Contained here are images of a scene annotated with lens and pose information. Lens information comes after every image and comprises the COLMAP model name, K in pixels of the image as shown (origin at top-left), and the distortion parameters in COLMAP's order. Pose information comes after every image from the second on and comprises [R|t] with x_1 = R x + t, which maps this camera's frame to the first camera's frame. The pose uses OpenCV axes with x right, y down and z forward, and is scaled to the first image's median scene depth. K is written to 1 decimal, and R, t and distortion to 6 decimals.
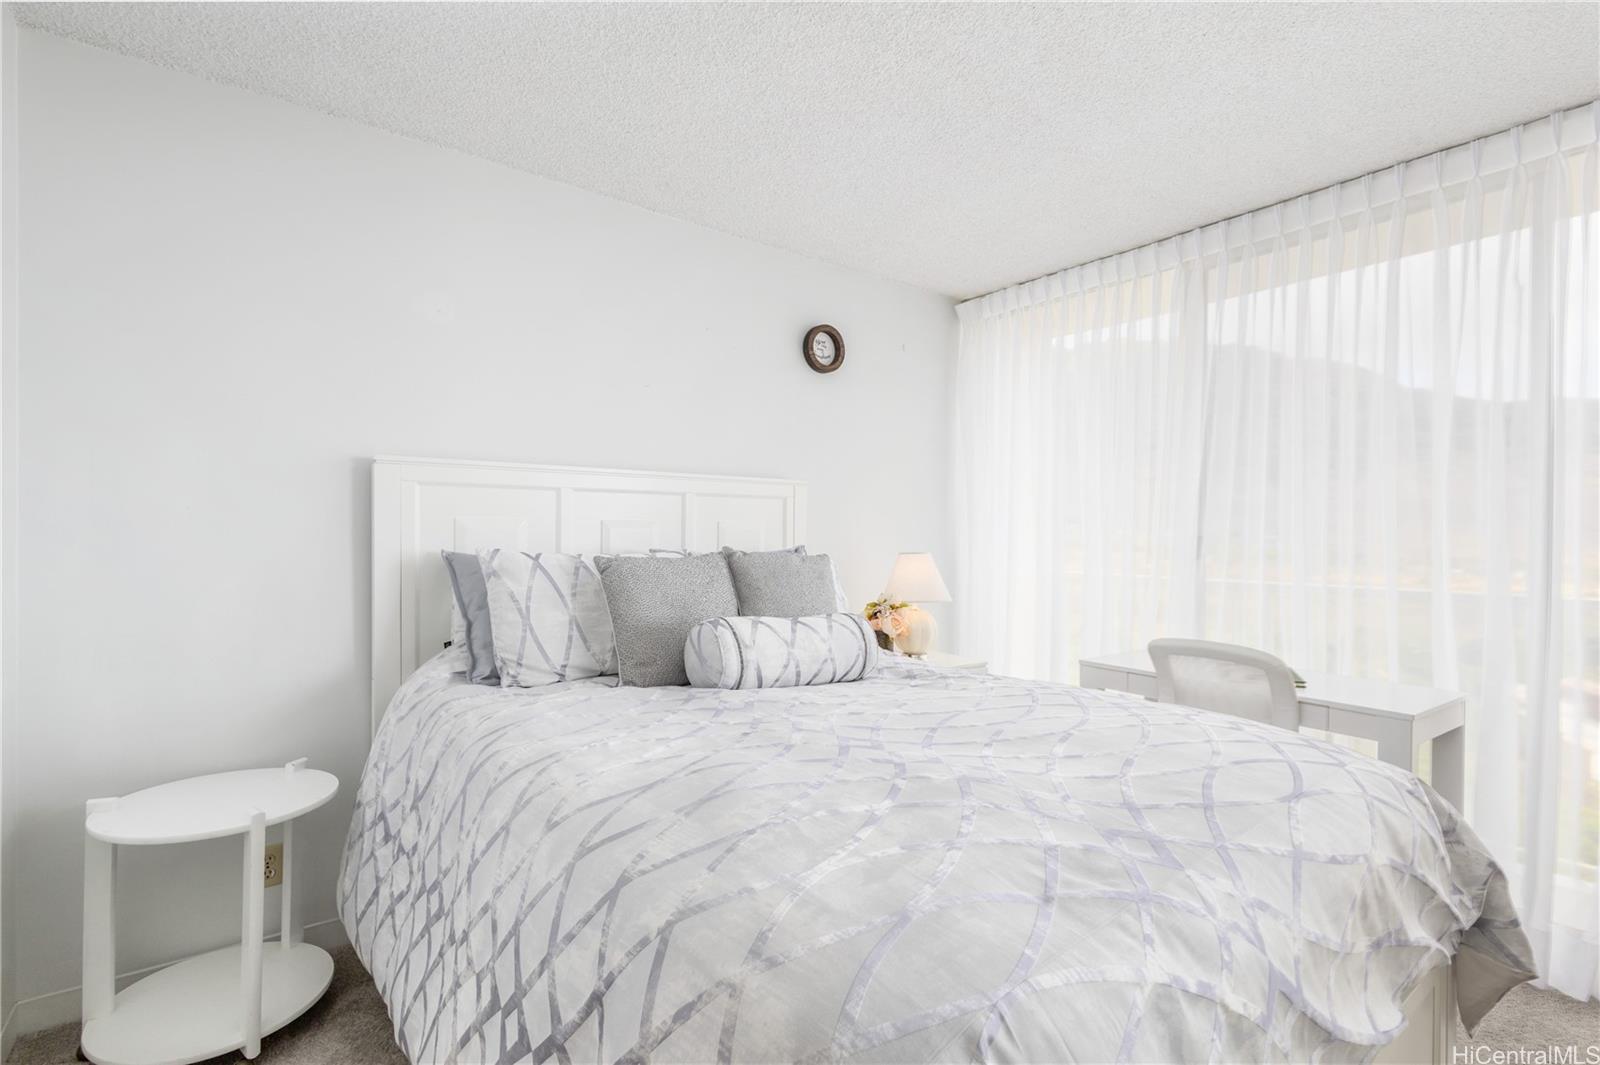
lens RADIAL K [[747.2, 0, 798.2], [0, 747.2, 534.6], [0, 0, 1]] dist [0.009656, -0.000254]
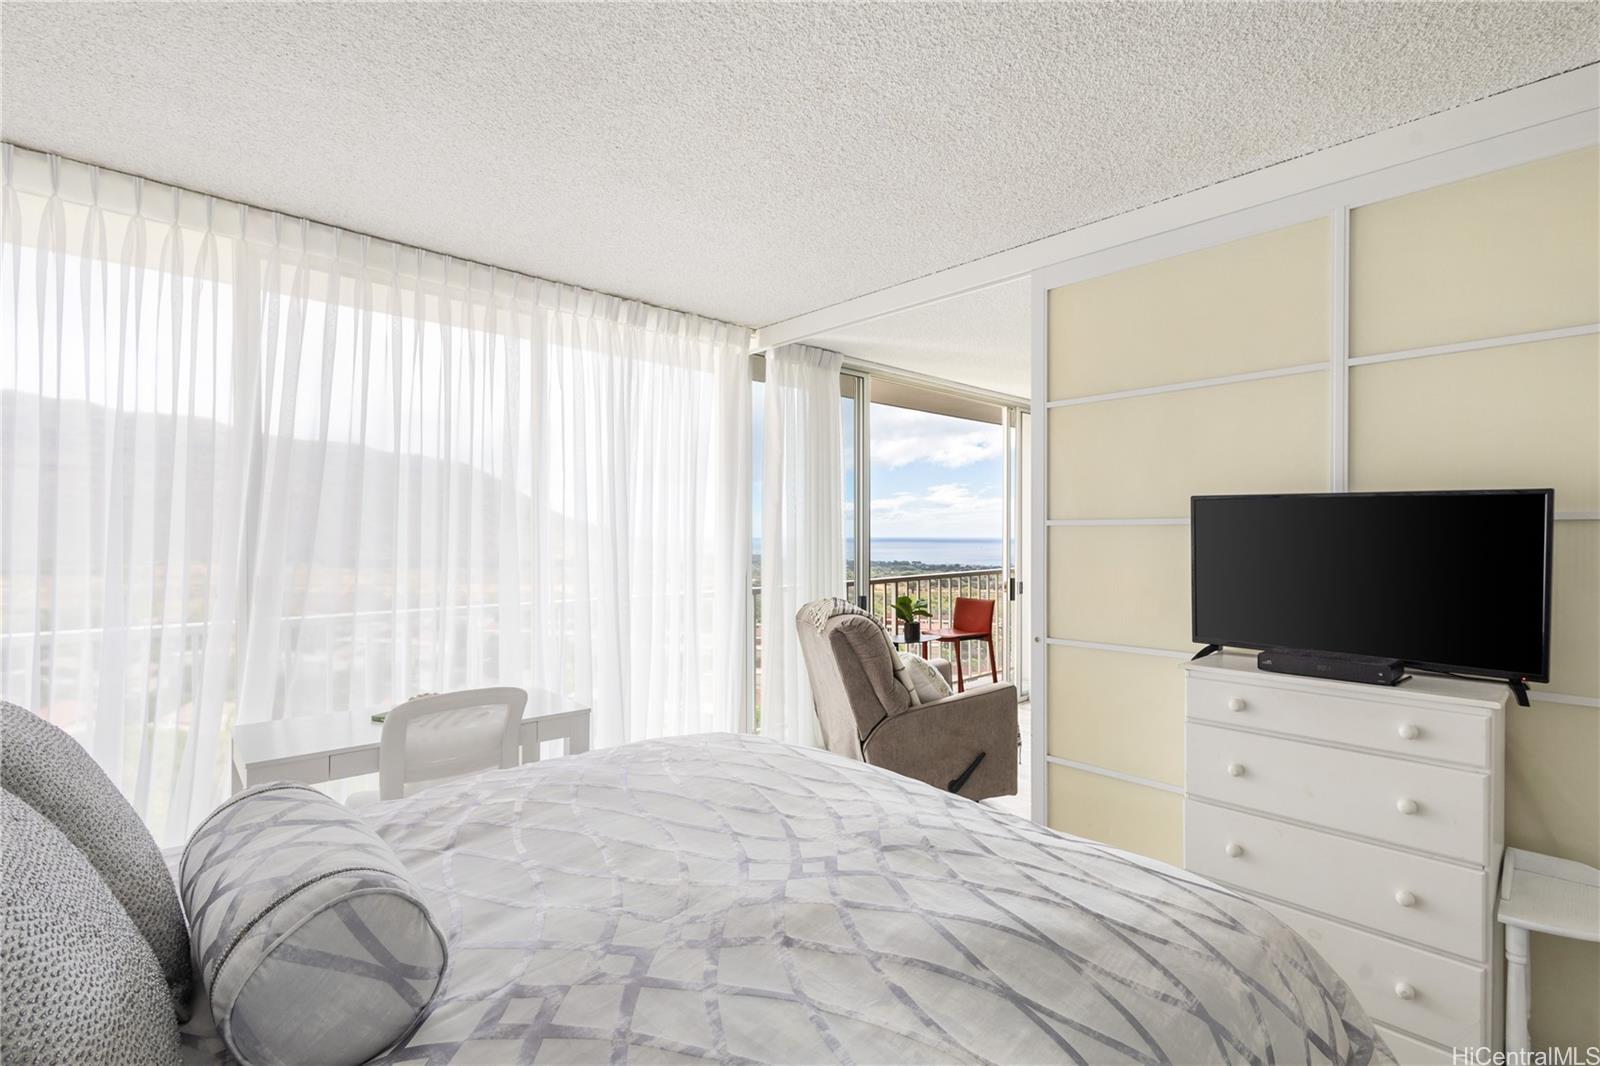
lens RADIAL K [[747.2, 0, 798.2], [0, 747.2, 535.1], [0, 0, 1]] dist [0.009656, -0.000254]
pose [[-0.117639, -0.010421, 0.993002, -0.979596], [-0.006880, 0.999929, 0.009679, -0.149815], [-0.993033, -0.005693, -0.117703, 1.403718]]
